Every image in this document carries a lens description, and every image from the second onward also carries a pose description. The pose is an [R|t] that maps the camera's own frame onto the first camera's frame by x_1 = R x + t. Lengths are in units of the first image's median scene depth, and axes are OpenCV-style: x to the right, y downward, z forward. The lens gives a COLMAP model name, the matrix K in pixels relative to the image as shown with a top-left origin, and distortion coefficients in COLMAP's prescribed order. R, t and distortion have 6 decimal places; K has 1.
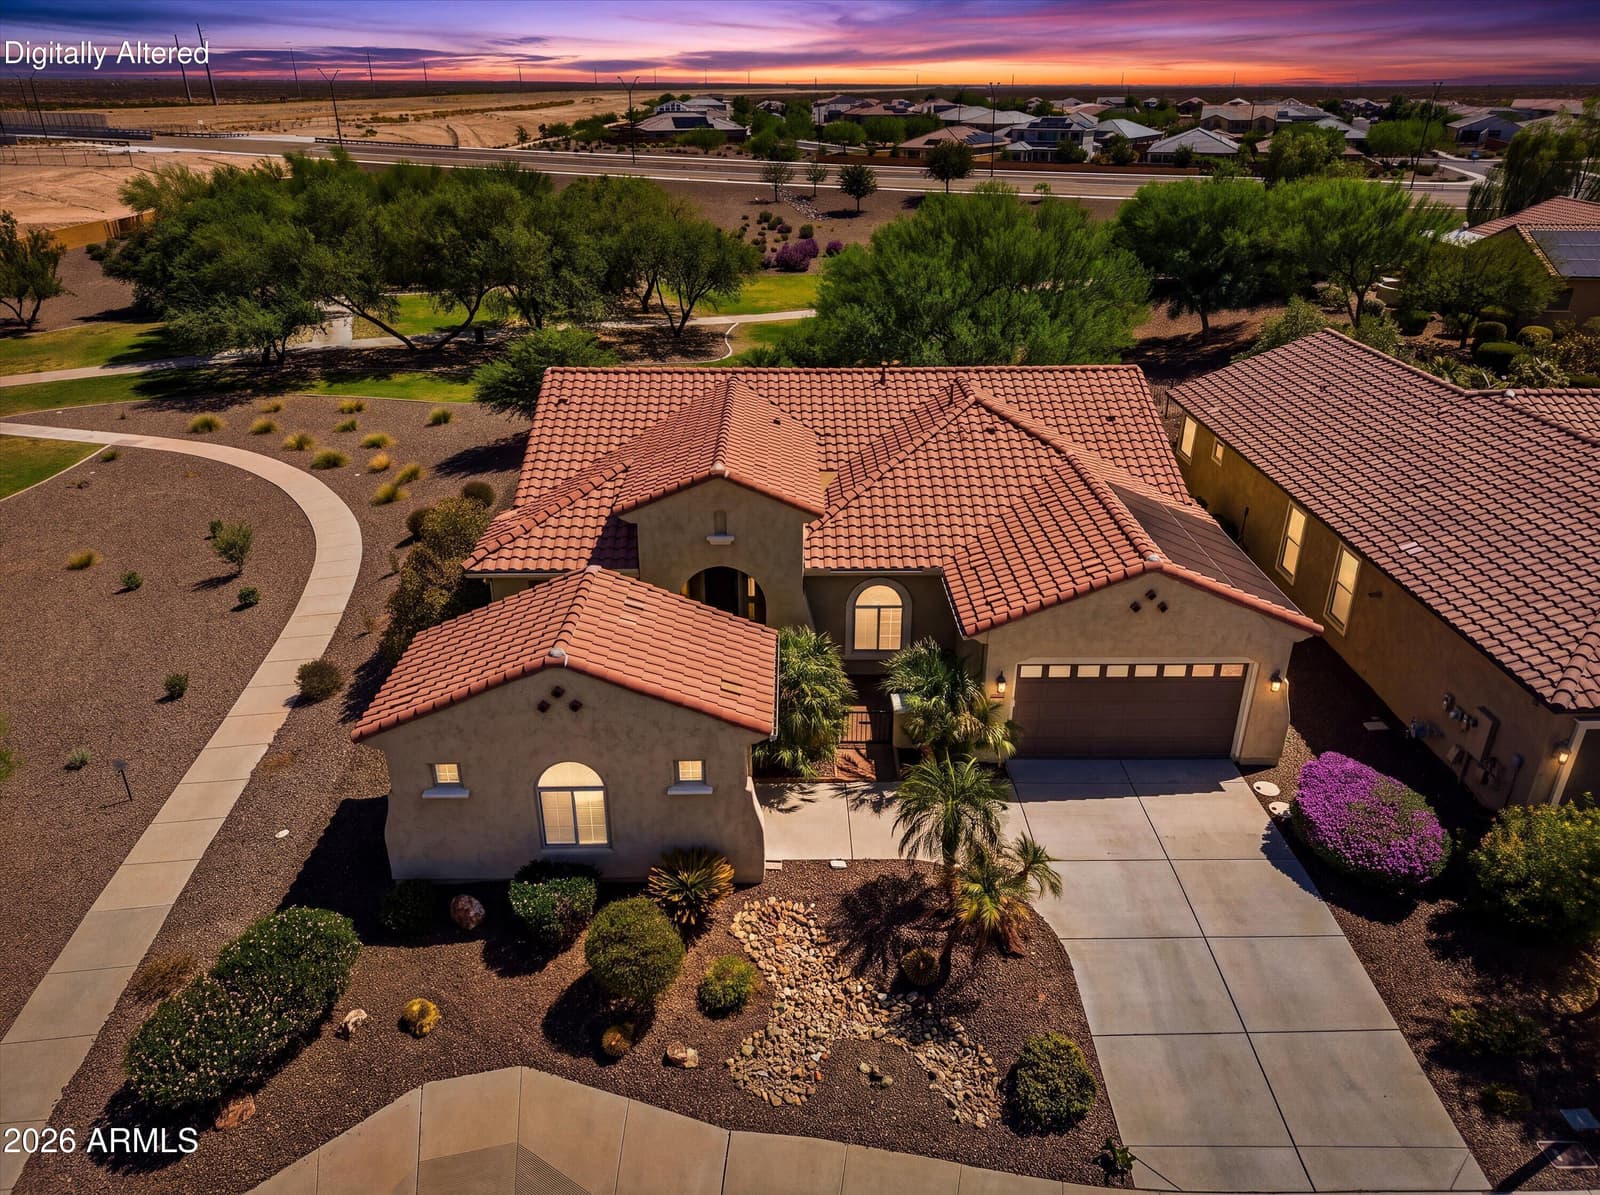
lens RADIAL K [[1081.0, 0, 801.1], [0, 1081.0, 590.7], [0, 0, 1]] dist [0.006678, -0.006923]
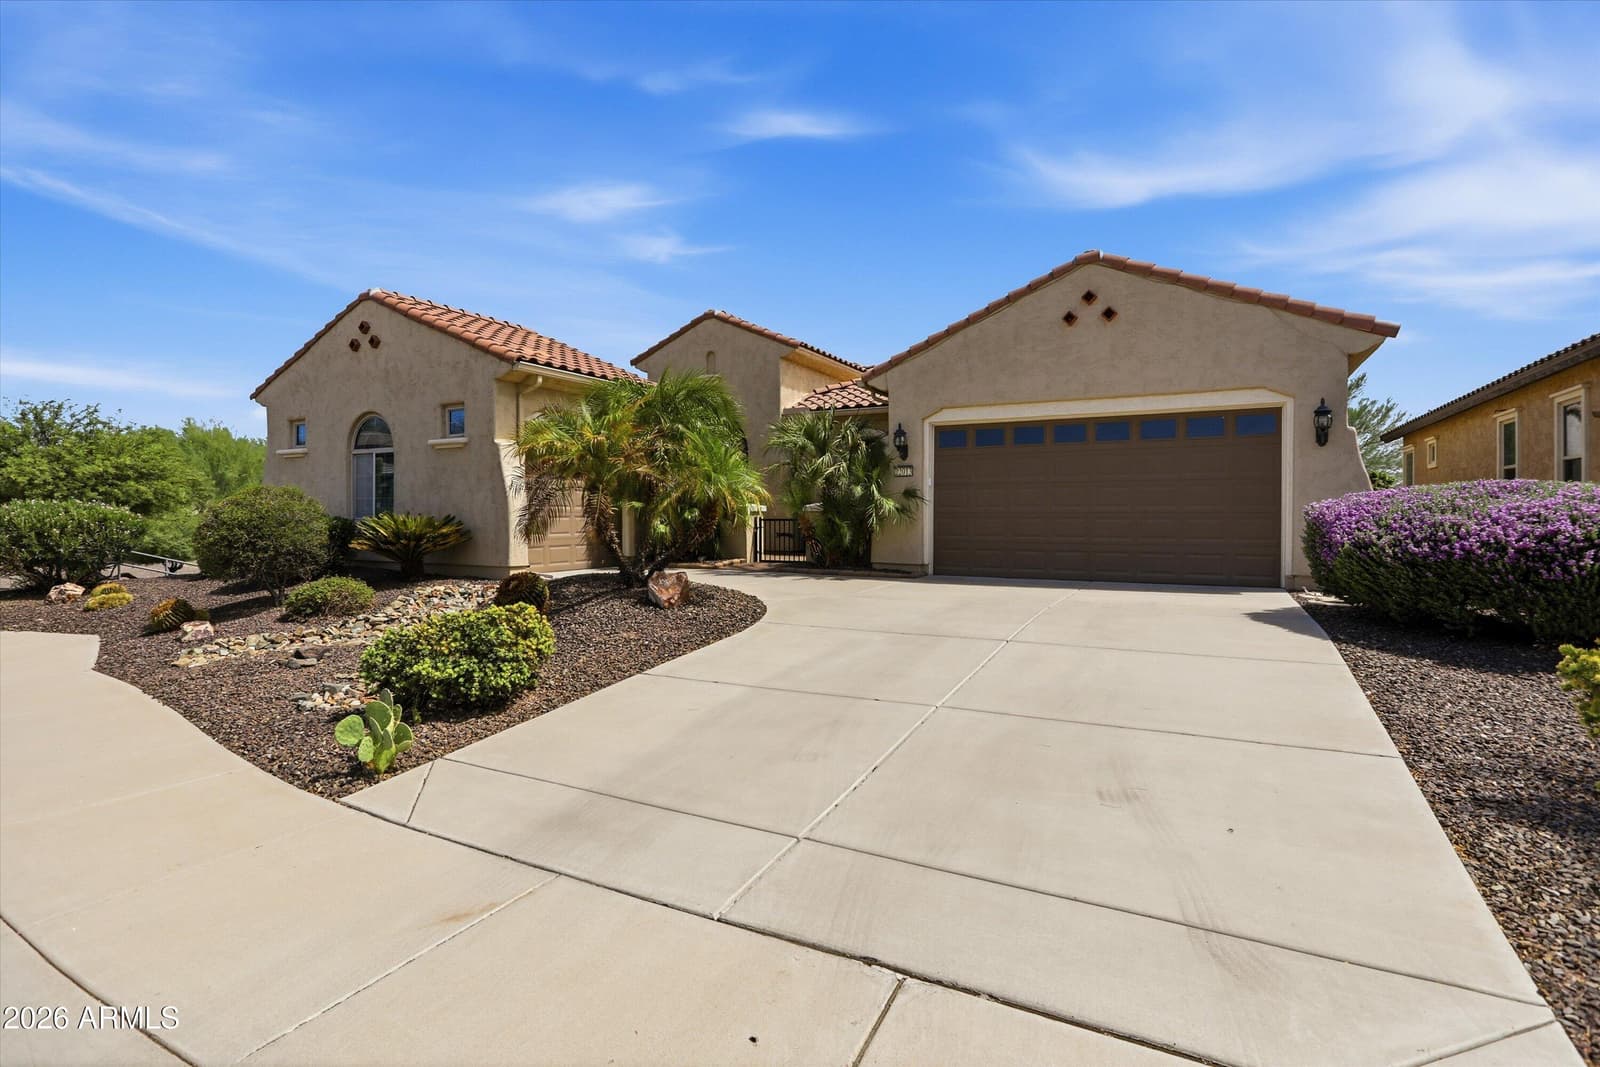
lens RADIAL K [[774.8, 0, 807.3], [0, 774.8, 520.7], [0, 0, 1]] dist [0.000043, -0.000438]
pose [[0.878736, 0.000205, -0.477308, 0.483172], [-0.198848, 0.909246, -0.365694, 0.439258], [0.433915, 0.416260, 0.799028, 0.673940]]
